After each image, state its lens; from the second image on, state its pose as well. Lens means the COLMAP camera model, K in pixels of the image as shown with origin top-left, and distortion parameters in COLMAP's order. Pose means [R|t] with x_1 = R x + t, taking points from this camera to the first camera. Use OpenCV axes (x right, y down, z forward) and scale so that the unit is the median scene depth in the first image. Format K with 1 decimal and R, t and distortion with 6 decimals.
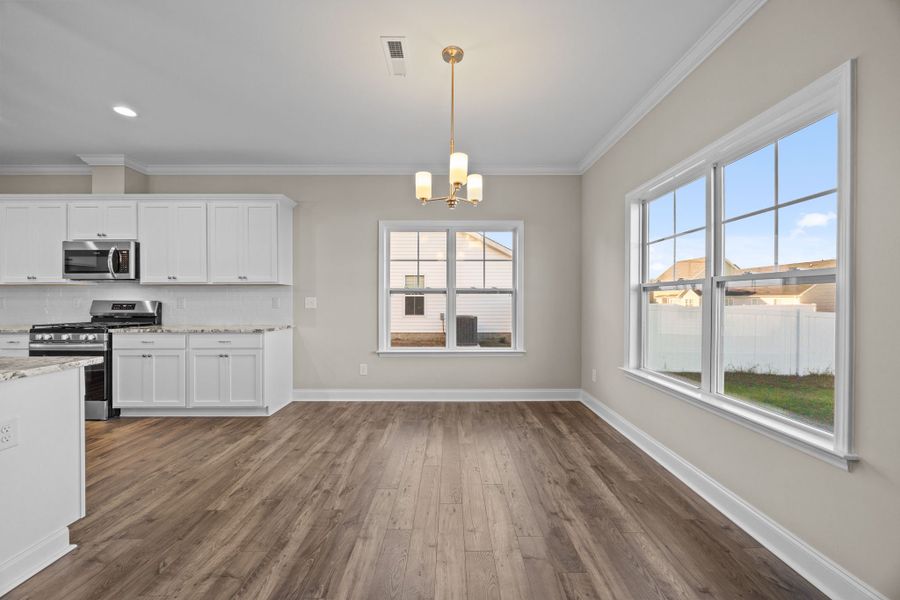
lens RADIAL K [[342.6, 0, 452.9], [0, 342.6, 300.8], [0, 0, 1]] dist [-0.003293, 0.000094]
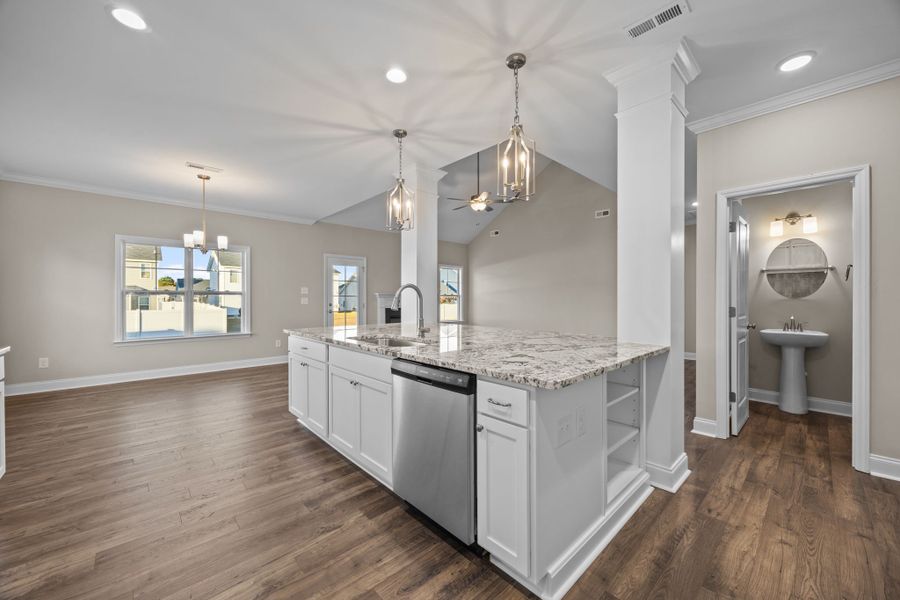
lens RADIAL K [[342.6, 0, 452.9], [0, 342.6, 300.8], [0, 0, 1]] dist [-0.003293, 0.000094]
pose [[-0.680420, -0.002415, 0.732819, -1.447550], [0.005665, 0.999947, 0.008556, -0.001504], [-0.732801, 0.009973, -0.680370, 0.761552]]
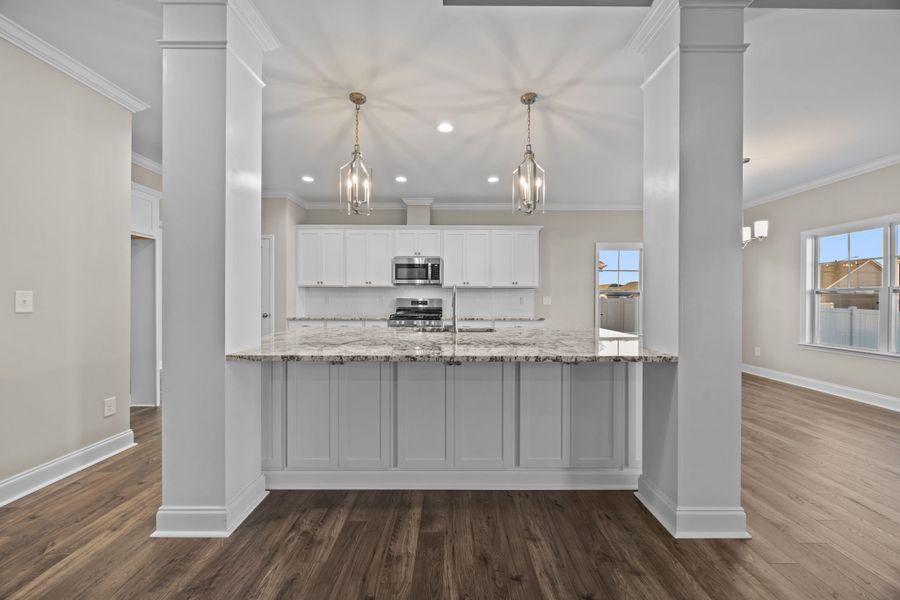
lens RADIAL K [[342.6, 0, 452.9], [0, 342.6, 300.8], [0, 0, 1]] dist [-0.003293, 0.000094]
pose [[0.999994, 0.003420, -0.000879, -0.877474], [-0.003419, 0.999994, 0.000950, 0.006716], [0.000882, -0.000947, 0.999999, -0.454151]]
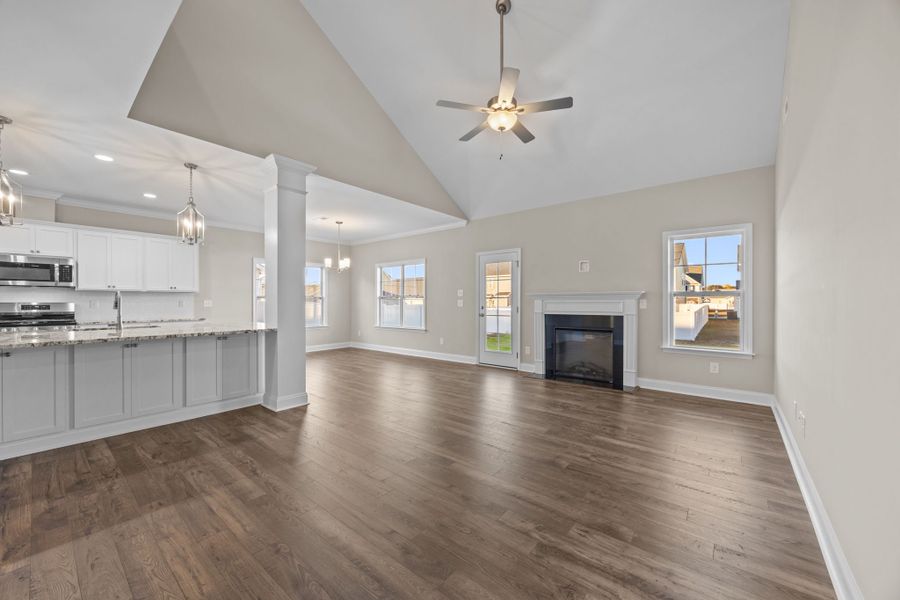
lens RADIAL K [[342.6, 0, 452.9], [0, 342.6, 300.8], [0, 0, 1]] dist [-0.003293, 0.000094]
pose [[0.634114, 0.001040, 0.773239, -1.024112], [0.005091, 0.999972, -0.005519, 0.008300], [-0.773223, 0.007436, 0.634091, -1.032018]]
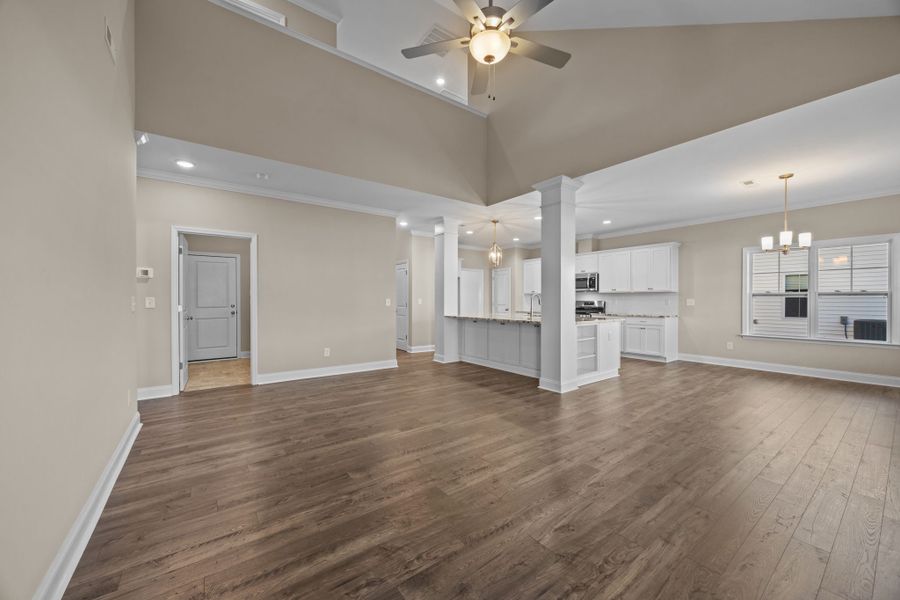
lens RADIAL K [[342.6, 0, 452.9], [0, 342.6, 300.8], [0, 0, 1]] dist [-0.003293, 0.000094]
pose [[0.592356, 0.002149, -0.805673, 0.262106], [-0.005832, 0.999982, -0.001621, 0.008474], [0.805655, 0.005659, 0.592358, -0.997684]]
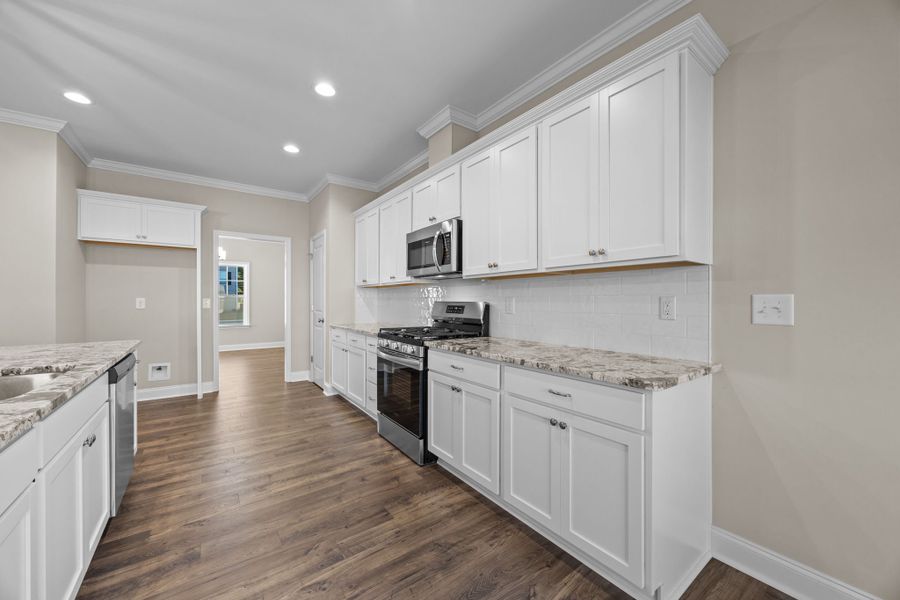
lens RADIAL K [[342.6, 0, 452.9], [0, 342.6, 300.8], [0, 0, 1]] dist [-0.003293, 0.000094]
pose [[0.587192, 0.000460, -0.809447, -0.354868], [-0.005794, 0.999977, -0.003635, 0.000167], [0.809427, 0.006824, 0.587181, 0.571733]]
